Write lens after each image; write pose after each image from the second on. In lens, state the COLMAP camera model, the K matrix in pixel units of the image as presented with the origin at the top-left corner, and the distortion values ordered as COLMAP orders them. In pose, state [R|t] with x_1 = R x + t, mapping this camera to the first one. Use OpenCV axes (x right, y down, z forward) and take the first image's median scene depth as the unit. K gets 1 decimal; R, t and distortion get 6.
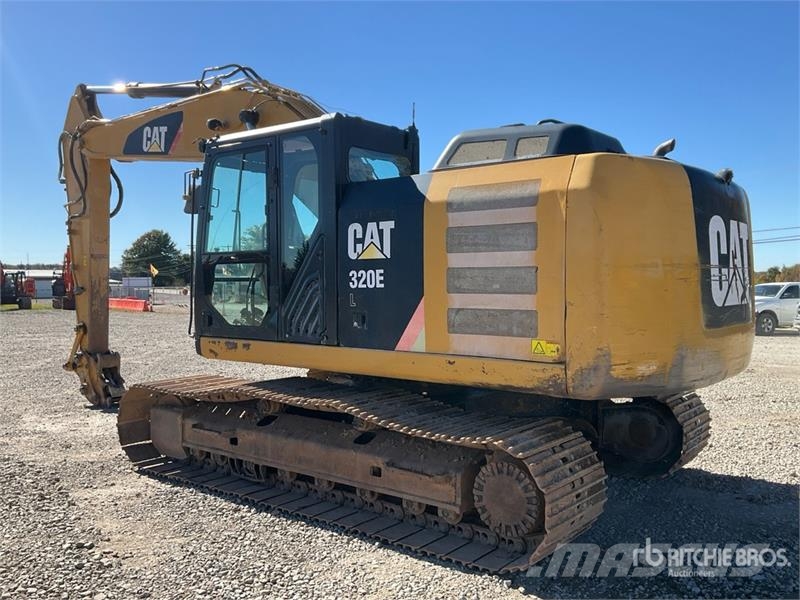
lens RADIAL K [[709.1, 0, 400.1], [0, 709.1, 304.4], [0, 0, 1]] dist [0.044903, -0.035365]
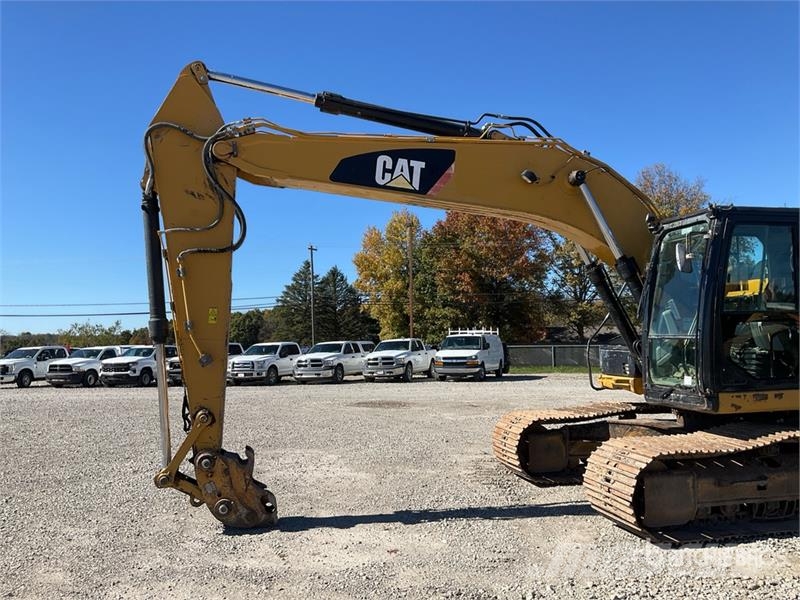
lens RADIAL K [[663.3, 0, 395.1], [0, 663.3, 303.0], [0, 0, 1]] dist [0.046750, -0.074607]
pose [[0.639335, 0.031596, 0.768279, -1.631105], [0.040818, 0.996352, -0.074943, -0.037587], [-0.767844, 0.079273, 0.635713, 0.906306]]
